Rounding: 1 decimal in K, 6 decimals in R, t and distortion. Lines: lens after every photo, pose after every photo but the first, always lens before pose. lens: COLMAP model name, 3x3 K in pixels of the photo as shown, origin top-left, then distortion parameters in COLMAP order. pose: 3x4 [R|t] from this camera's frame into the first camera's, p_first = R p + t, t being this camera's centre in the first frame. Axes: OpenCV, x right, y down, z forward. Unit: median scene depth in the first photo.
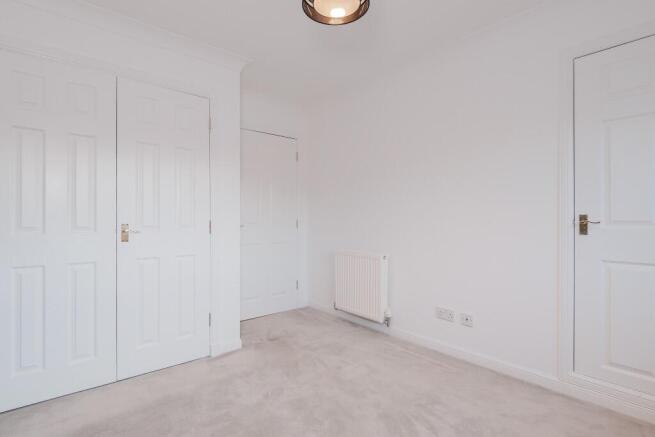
lens RADIAL K [[323.1, 0, 327.5], [0, 323.1, 218.5], [0, 0, 1]] dist [0.000563, -0.002223]
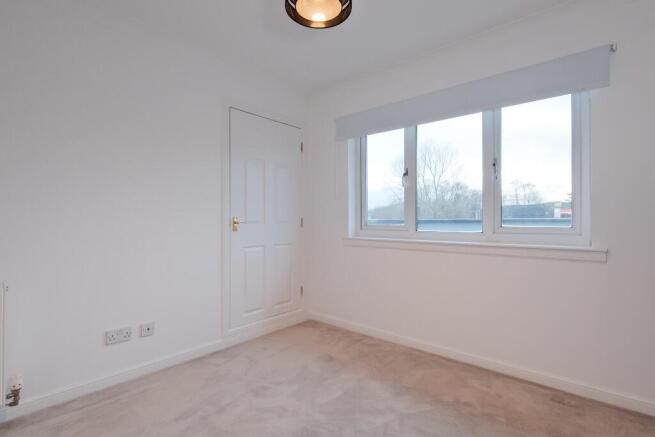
lens RADIAL K [[323.1, 0, 327.5], [0, 323.1, 218.5], [0, 0, 1]] dist [0.000563, -0.002223]
pose [[-0.151064, 0.006481, 0.988503, -0.570321], [-0.003848, 0.999967, -0.007144, 0.001260], [-0.988517, -0.004883, -0.151034, 0.643297]]
